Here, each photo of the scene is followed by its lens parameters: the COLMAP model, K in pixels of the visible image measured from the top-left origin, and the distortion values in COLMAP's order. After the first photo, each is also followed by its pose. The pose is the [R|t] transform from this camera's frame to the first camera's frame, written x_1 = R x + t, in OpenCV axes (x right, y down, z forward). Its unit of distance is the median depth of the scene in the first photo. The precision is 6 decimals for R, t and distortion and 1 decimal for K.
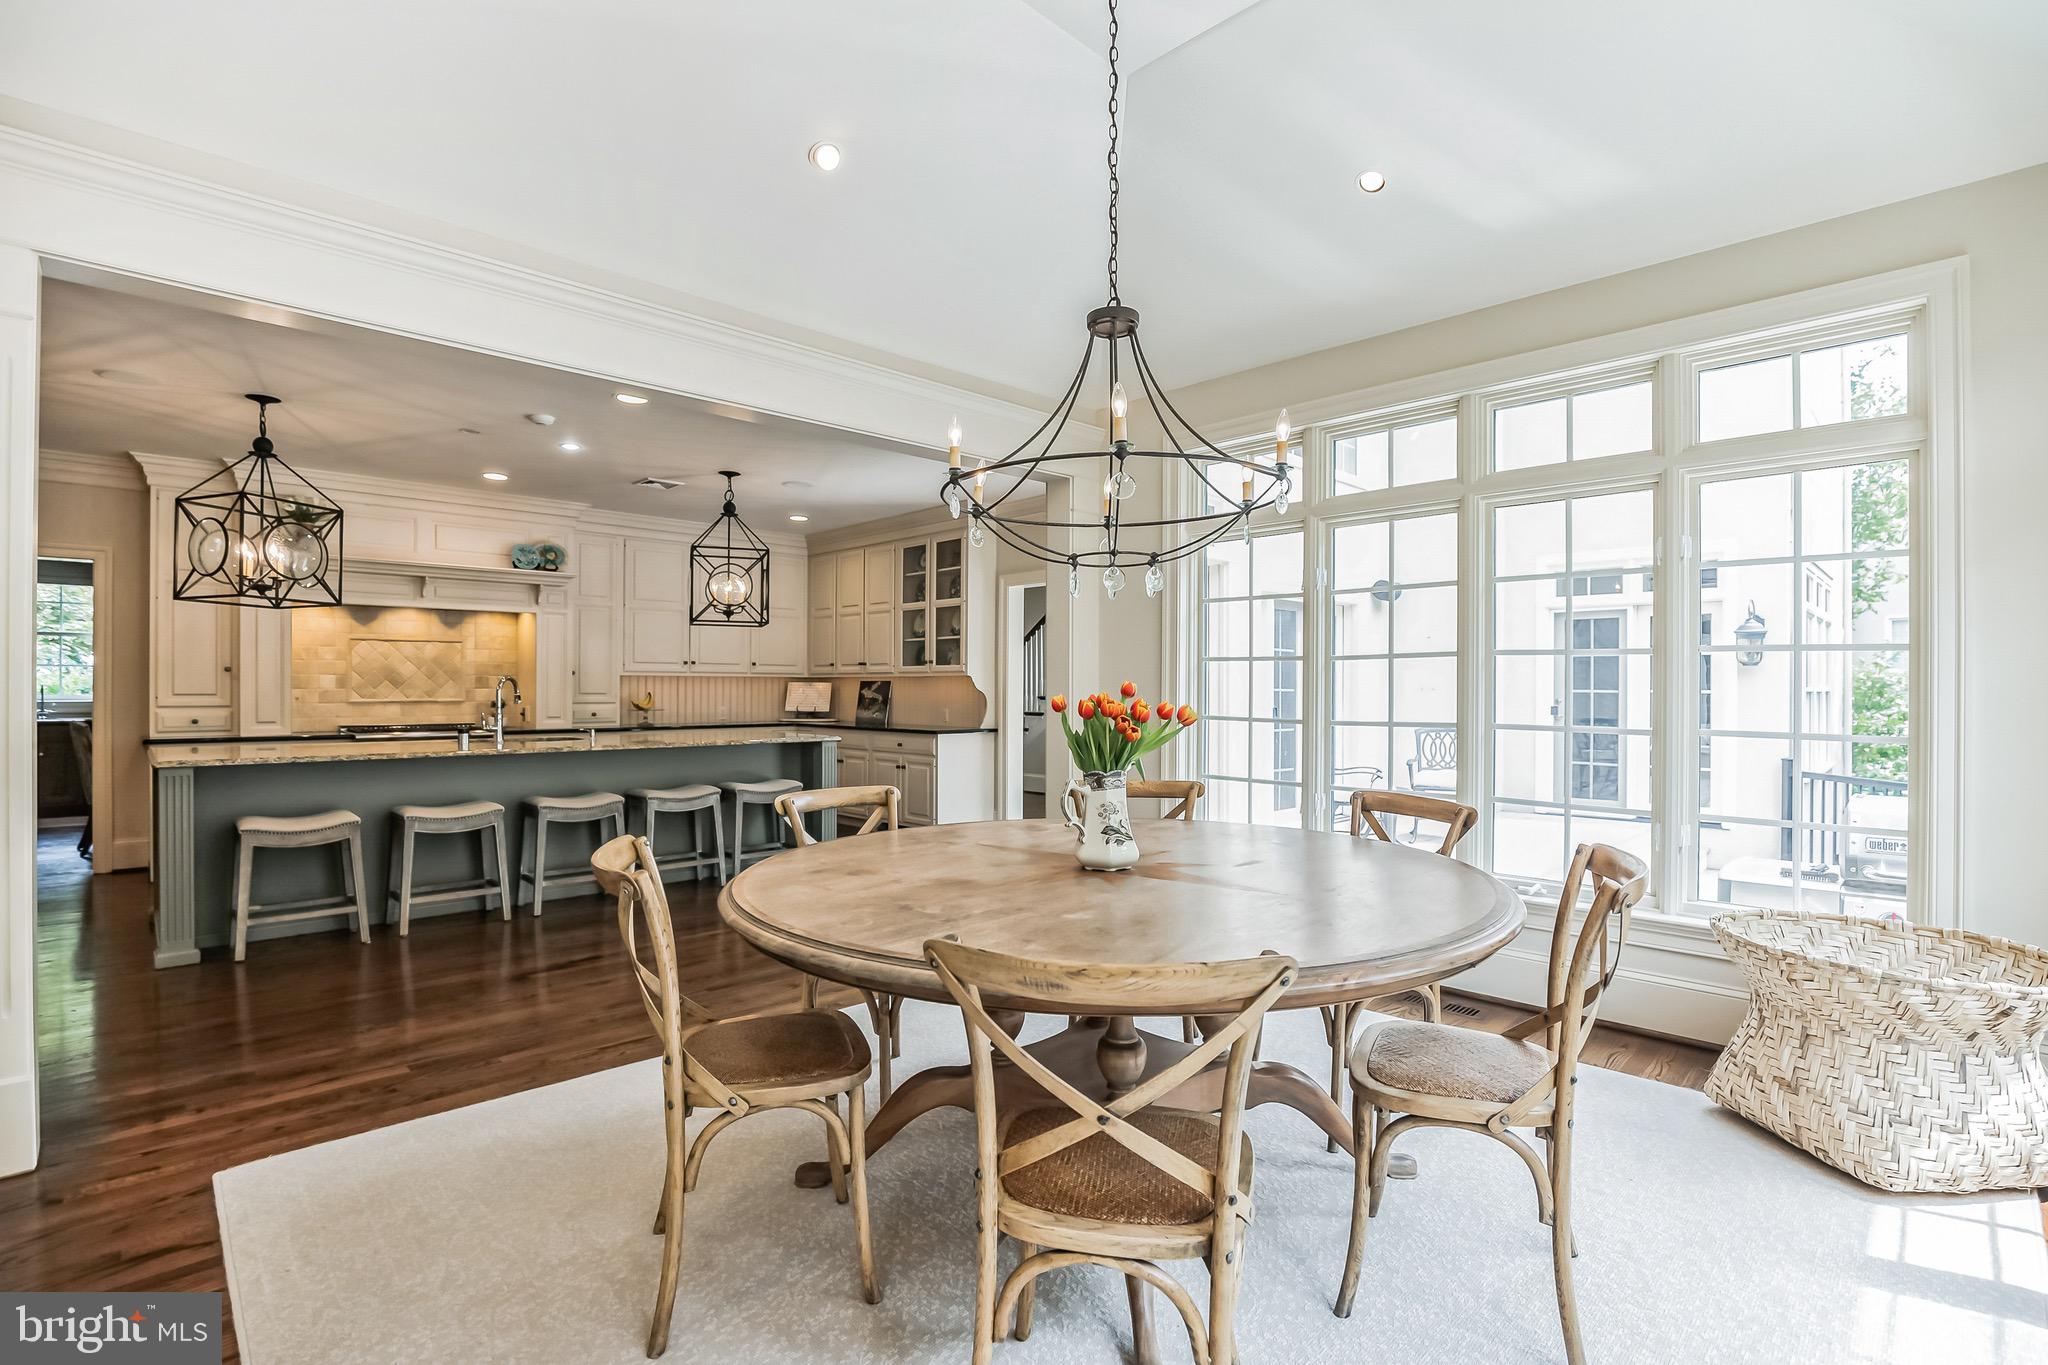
lens RADIAL K [[955.1, 0, 1031.6], [0, 955.1, 689.1], [0, 0, 1]] dist [-0.032701, 0.003671]
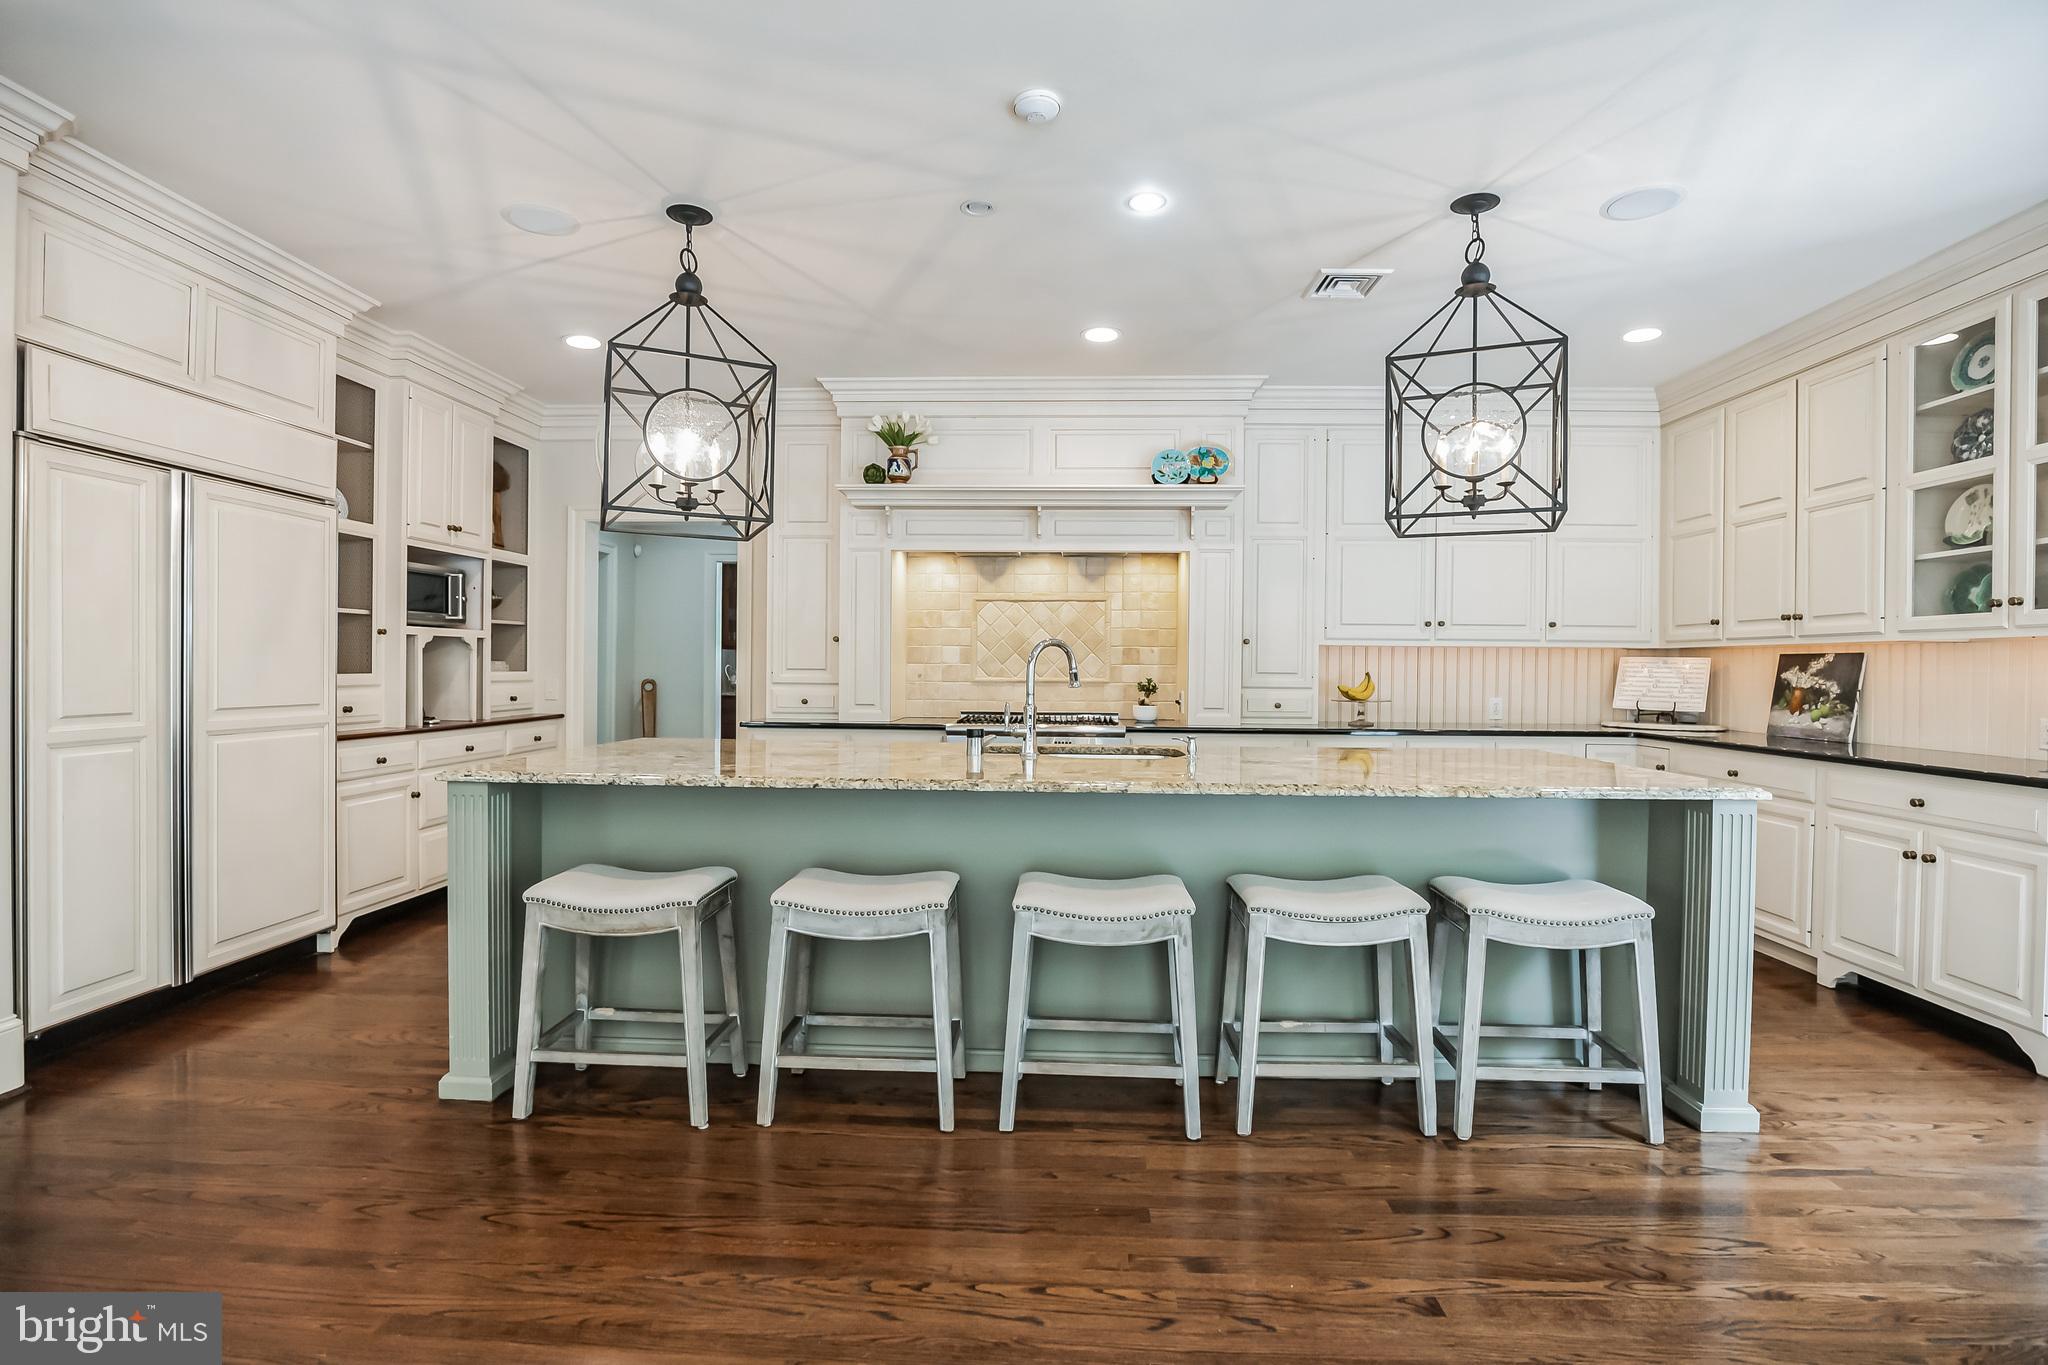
lens RADIAL K [[955.1, 0, 1020.2], [0, 955.1, 674.5], [0, 0, 1]] dist [-0.032701, 0.003671]
pose [[0.683258, 0.009308, -0.730117, -0.111153], [-0.007739, 0.999955, 0.005505, 0.003406], [0.730136, 0.001889, 0.683300, 0.442729]]
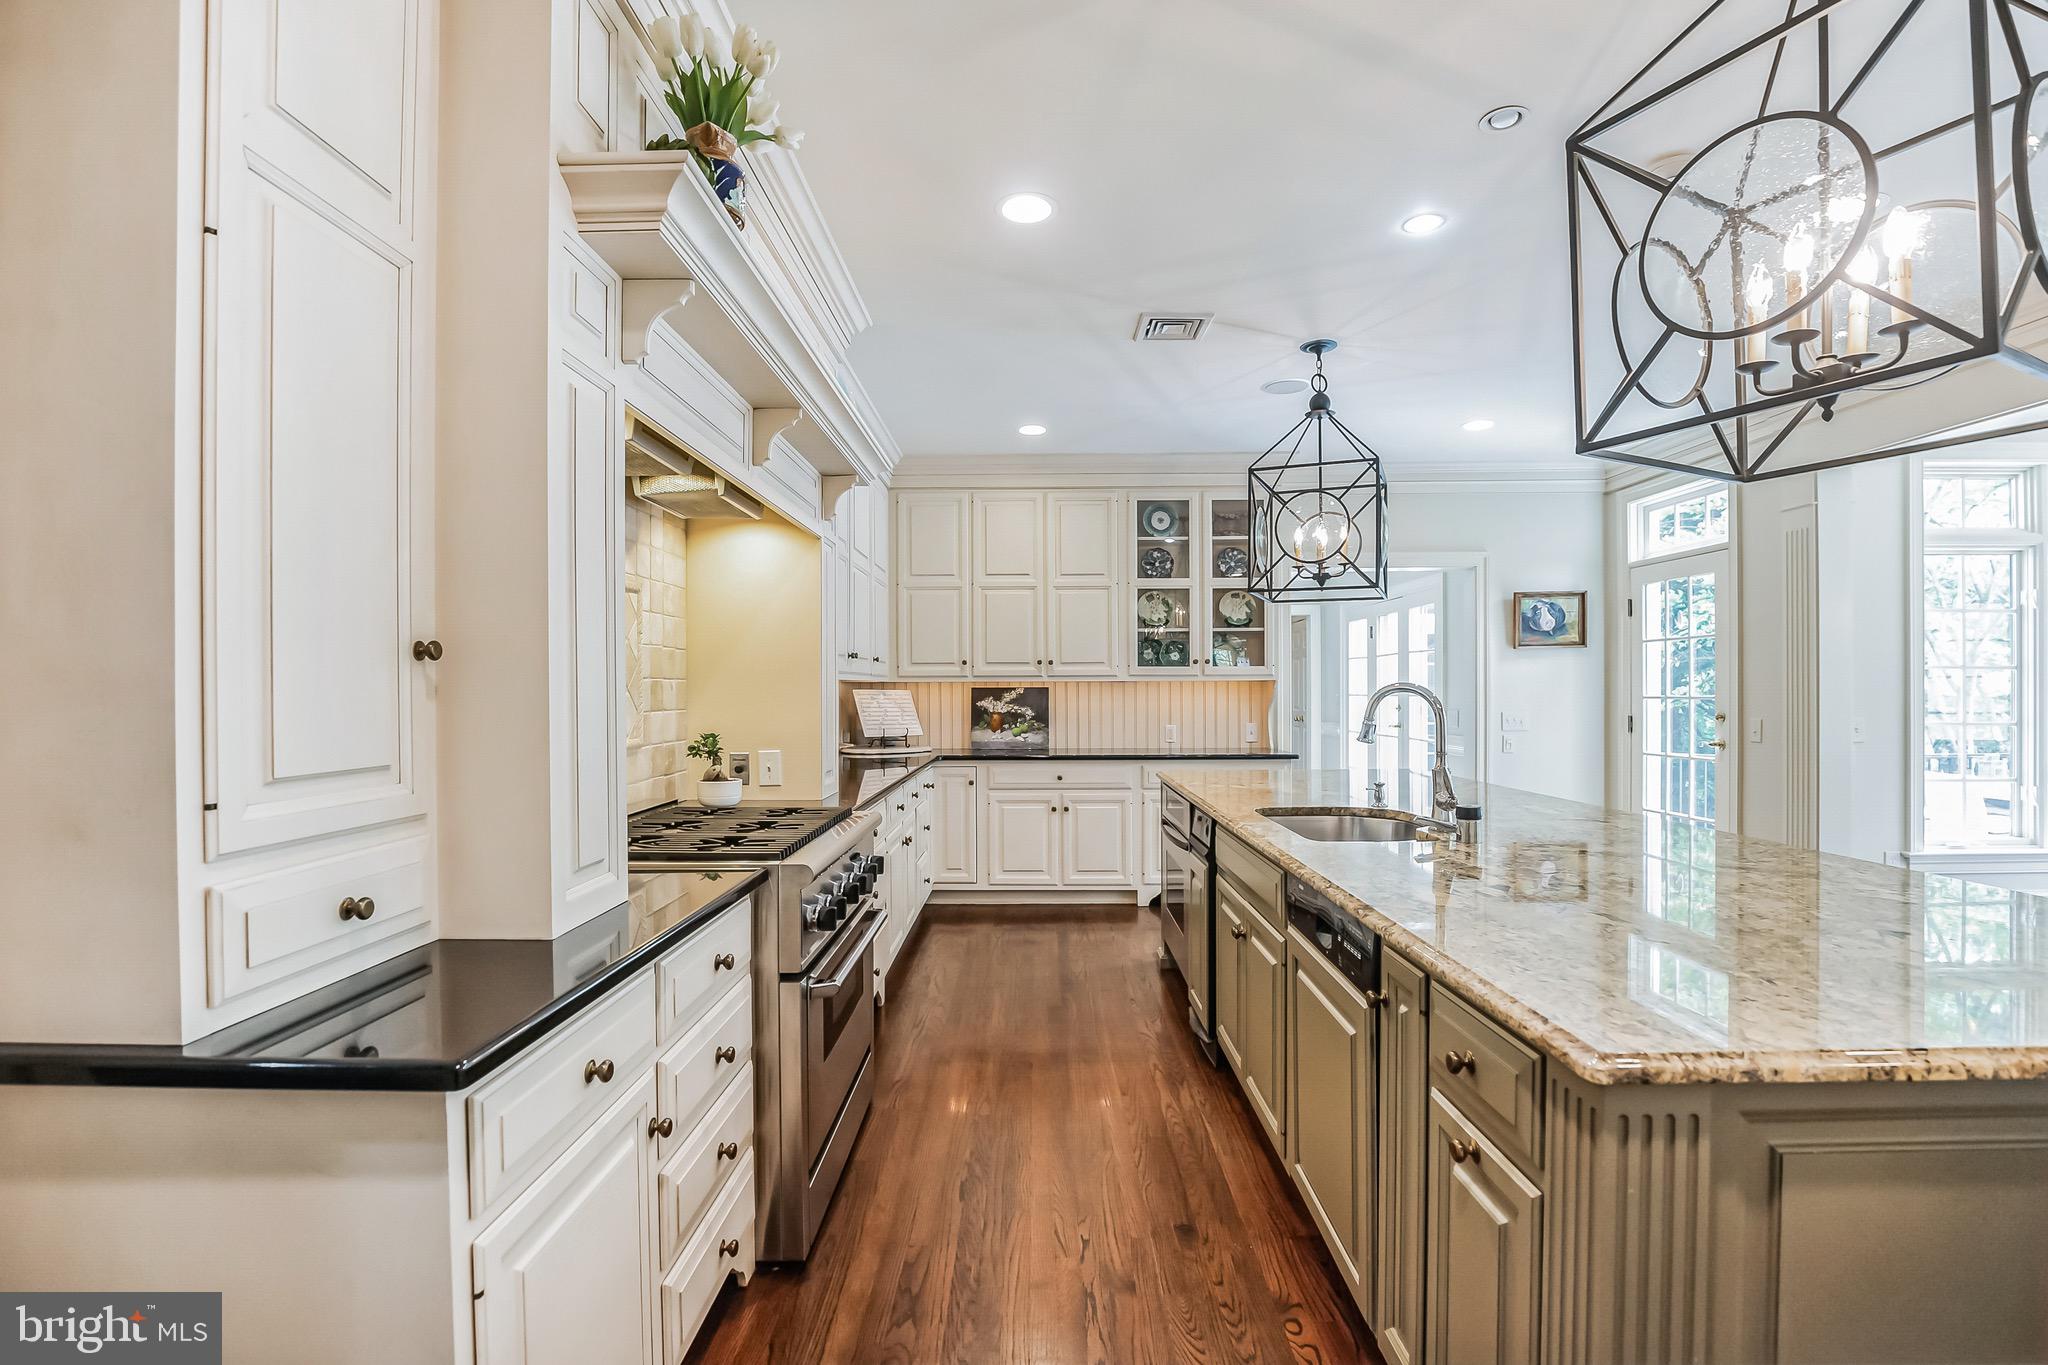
lens RADIAL K [[955.1, 0, 1028.3], [0, 955.1, 691.4], [0, 0, 1]] dist [-0.032701, 0.003671]
pose [[0.702626, -0.005784, 0.711536, -0.751619], [0.005341, 0.999982, 0.002855, -0.008802], [-0.711540, 0.001794, 0.702644, 0.603328]]
